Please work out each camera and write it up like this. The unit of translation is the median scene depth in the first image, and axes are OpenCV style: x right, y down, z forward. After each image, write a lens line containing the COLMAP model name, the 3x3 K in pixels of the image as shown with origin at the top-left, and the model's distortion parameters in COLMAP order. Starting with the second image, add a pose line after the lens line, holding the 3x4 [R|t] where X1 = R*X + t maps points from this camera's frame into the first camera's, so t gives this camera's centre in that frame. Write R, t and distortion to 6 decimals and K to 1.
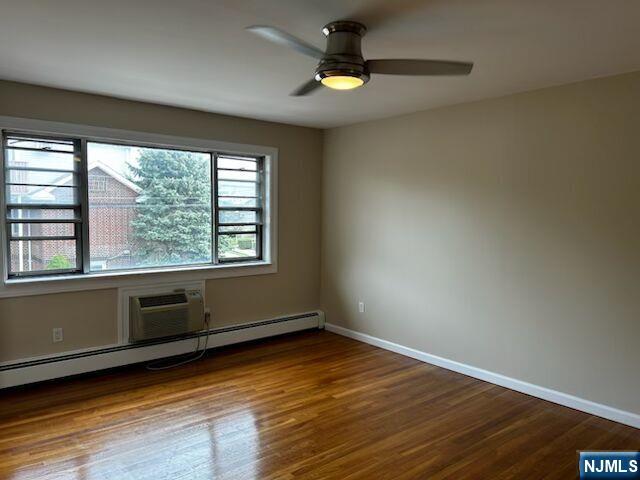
lens RADIAL K [[472.6, 0, 320.0], [0, 472.6, 240.0], [0, 0, 1]] dist [0.097035, -0.104810]
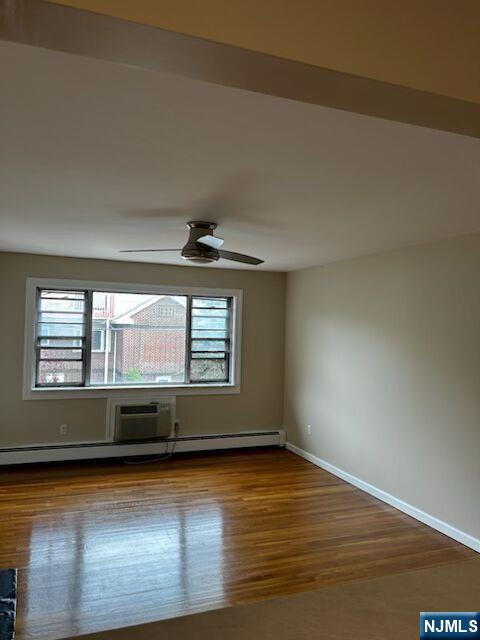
lens RADIAL K [[472.6, 0, 240.0], [0, 472.6, 320.0], [0, 0, 1]] dist [0.097035, -0.104810]
pose [[0.946738, 0.006287, -0.321943, 0.340799], [-0.034245, 0.996105, -0.081253, -0.021520], [0.320179, 0.087950, 0.943266, -0.157266]]
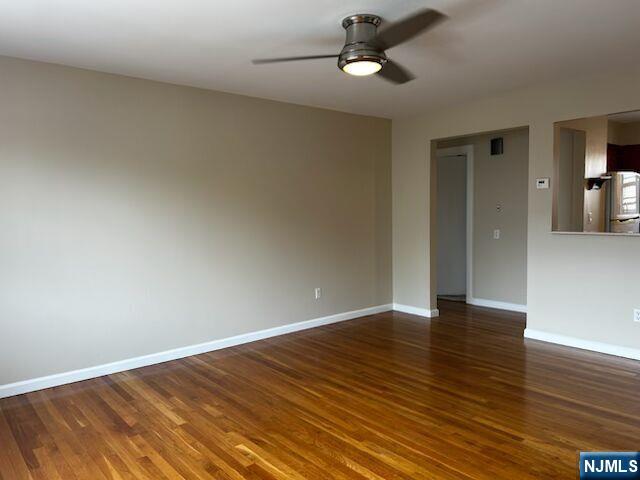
lens RADIAL K [[472.6, 0, 320.0], [0, 472.6, 240.0], [0, 0, 1]] dist [0.097035, -0.104810]
pose [[-0.001745, -0.065547, 0.997848, -0.607819], [0.083157, 0.994384, 0.065465, -0.000501], [-0.996535, 0.083092, 0.003715, 0.624051]]
